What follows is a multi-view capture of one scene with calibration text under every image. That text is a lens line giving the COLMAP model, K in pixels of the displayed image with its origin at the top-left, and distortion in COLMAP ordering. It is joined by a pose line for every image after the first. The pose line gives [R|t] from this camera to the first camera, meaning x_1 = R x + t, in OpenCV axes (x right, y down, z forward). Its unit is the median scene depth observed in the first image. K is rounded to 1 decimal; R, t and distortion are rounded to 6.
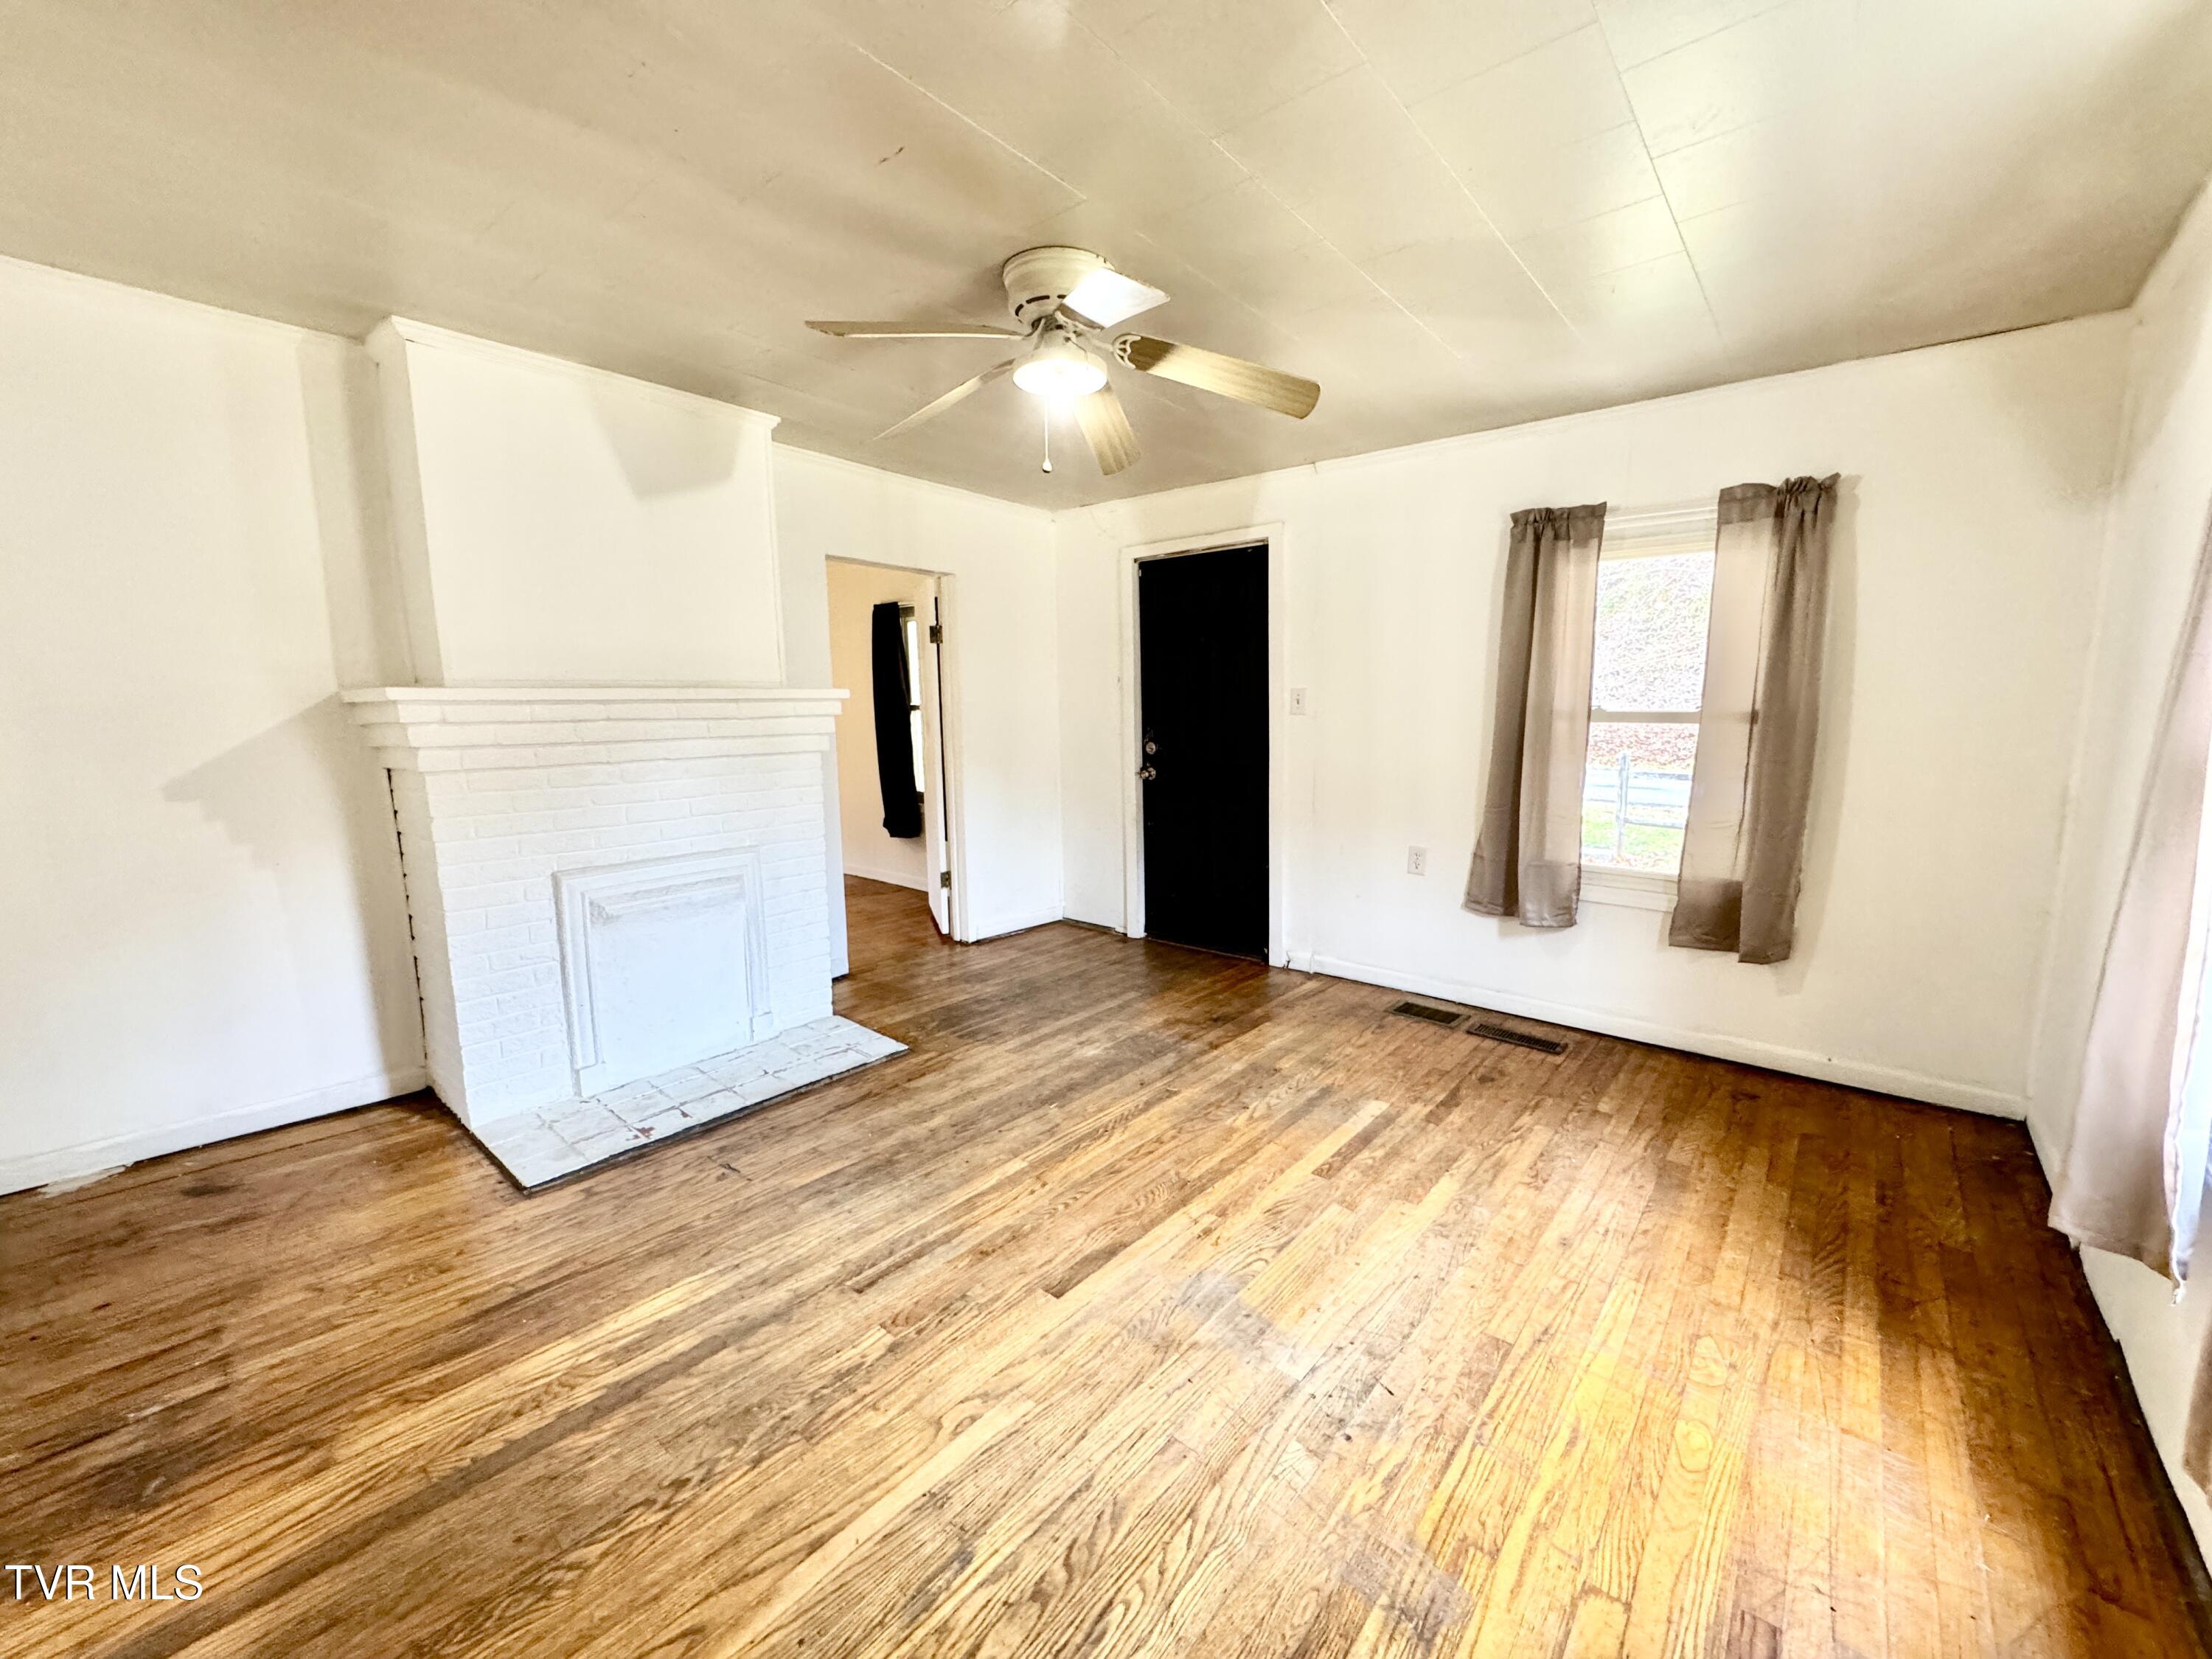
lens RADIAL K [[878.7, 0, 1106.0], [0, 878.7, 827.7], [0, 0, 1]] dist [-0.001890, 0.000274]
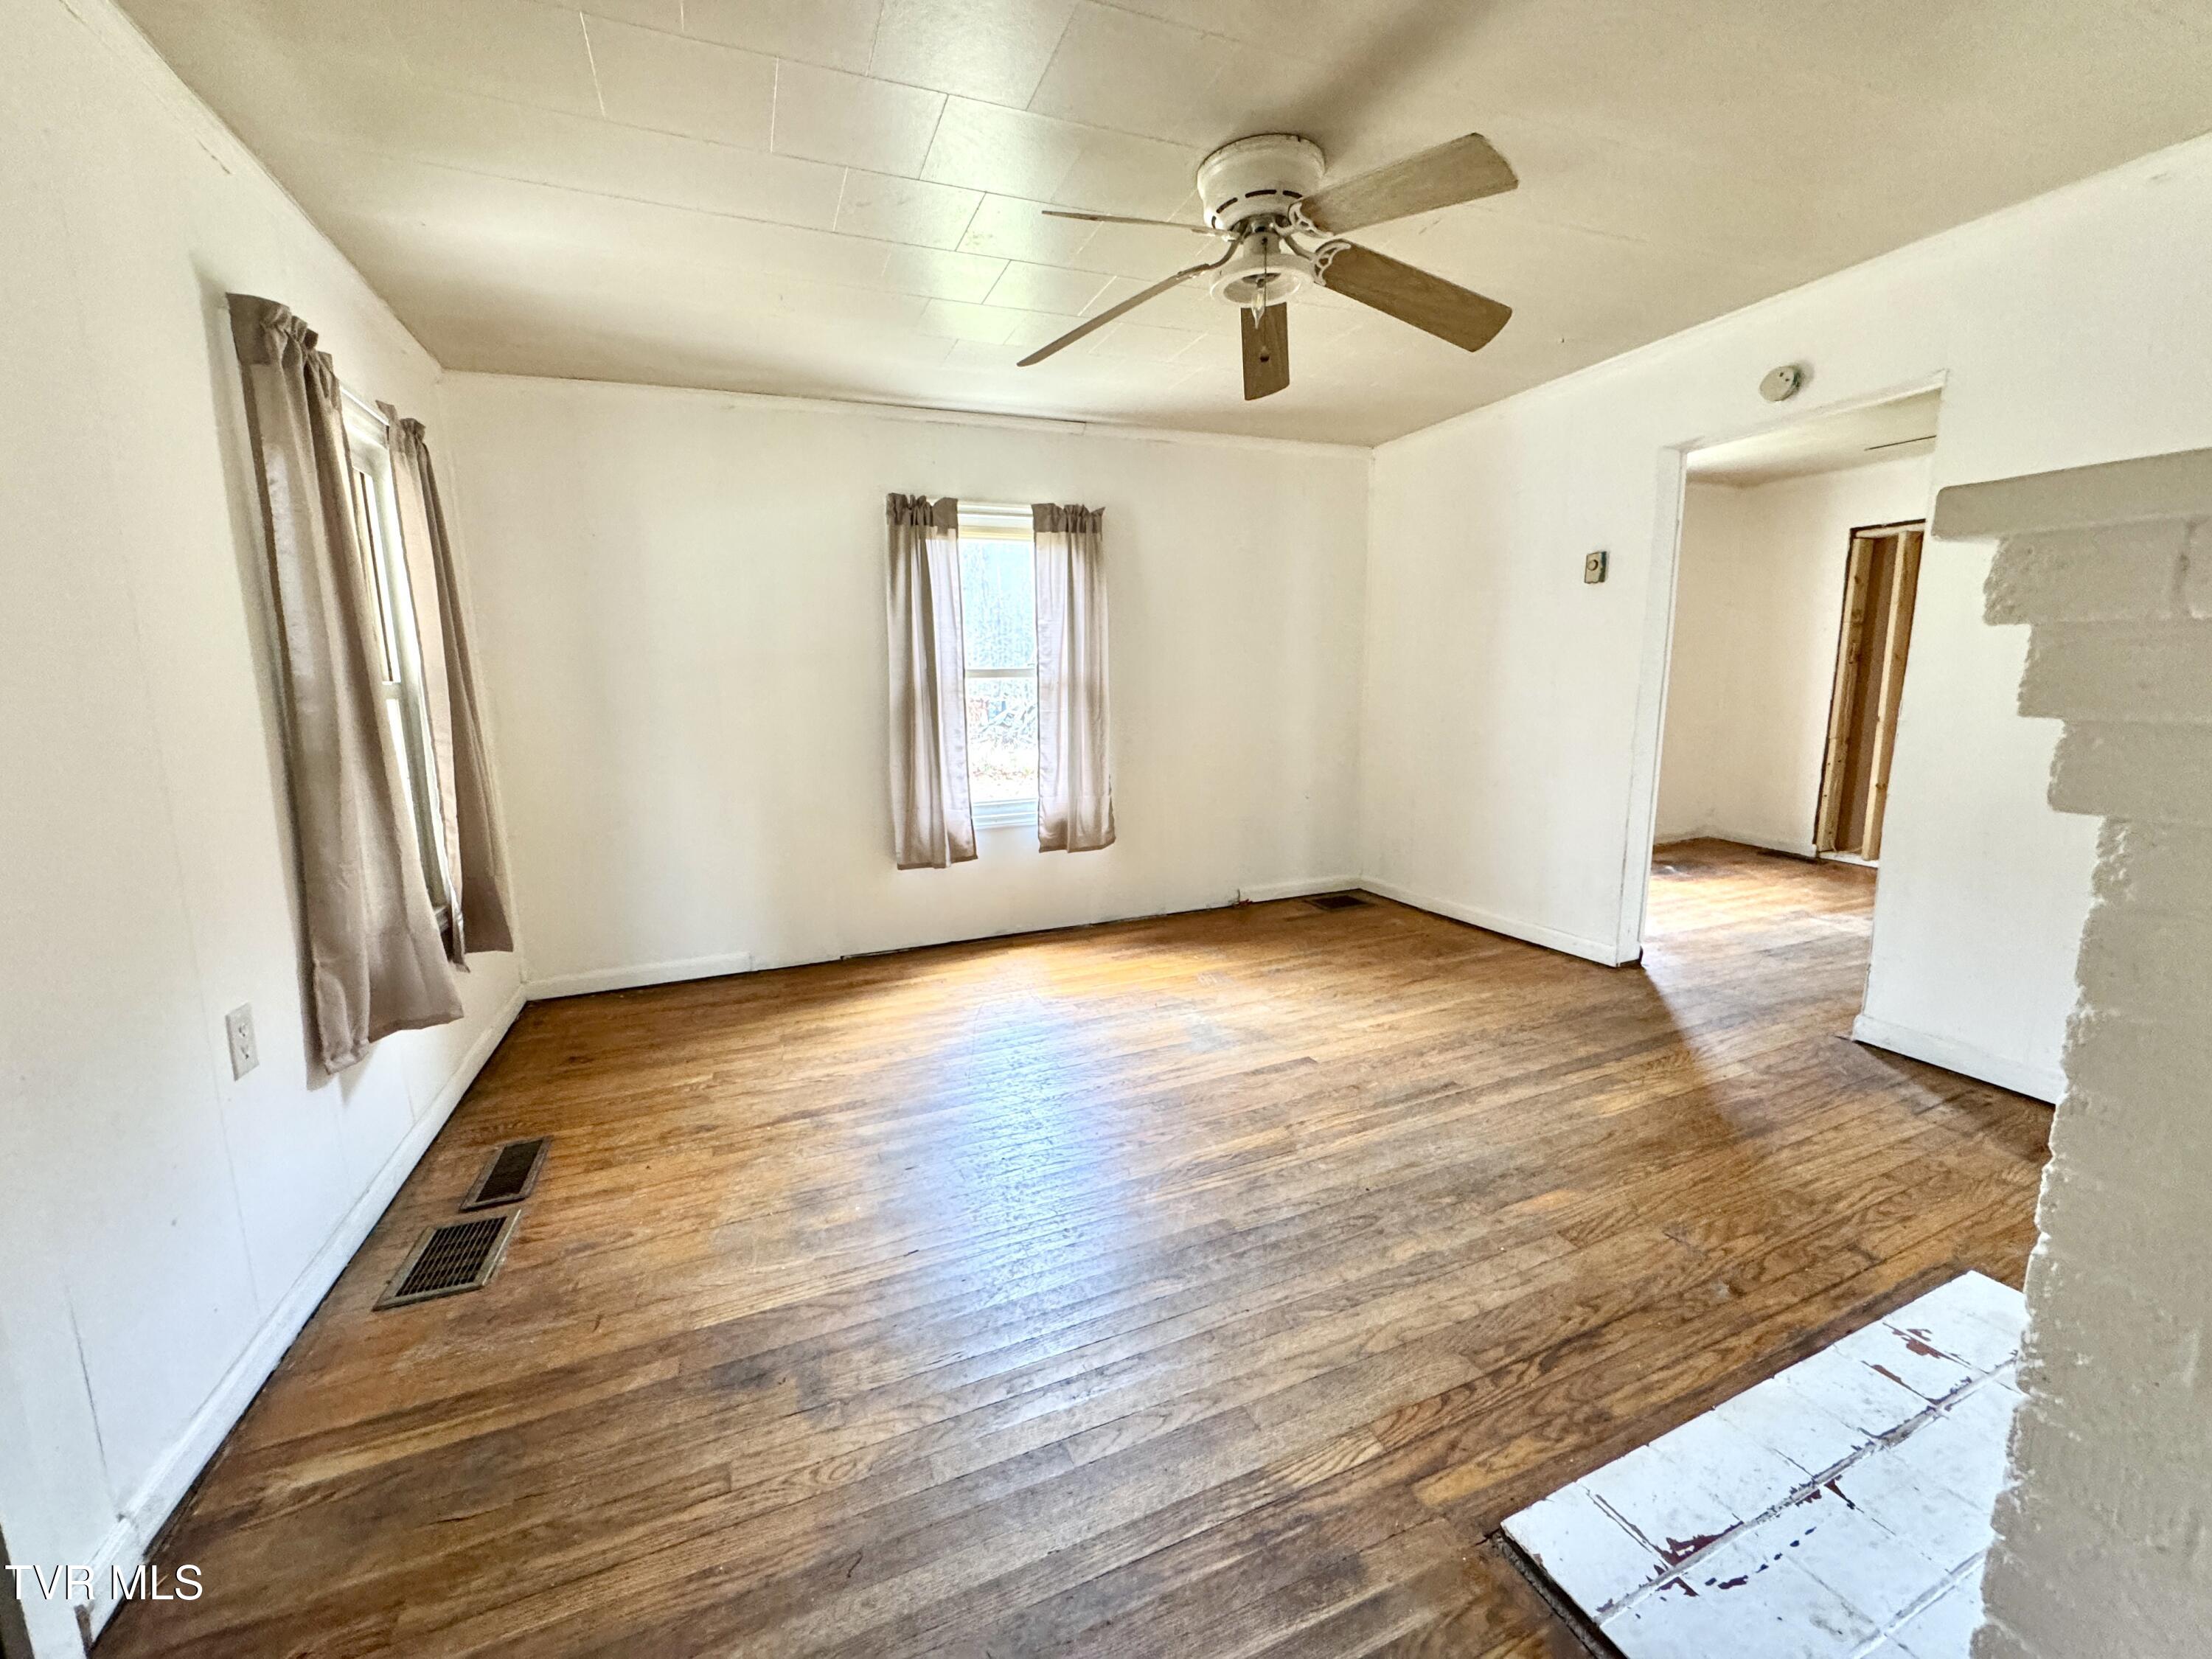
lens RADIAL K [[878.7, 0, 1104.5], [0, 878.7, 824.2], [0, 0, 1]] dist [-0.001890, 0.000274]
pose [[-0.888966, -0.052918, 0.454905, -0.290735], [0.092860, 0.951841, 0.292190, -0.214799], [-0.448459, 0.301989, -0.841241, 1.652178]]
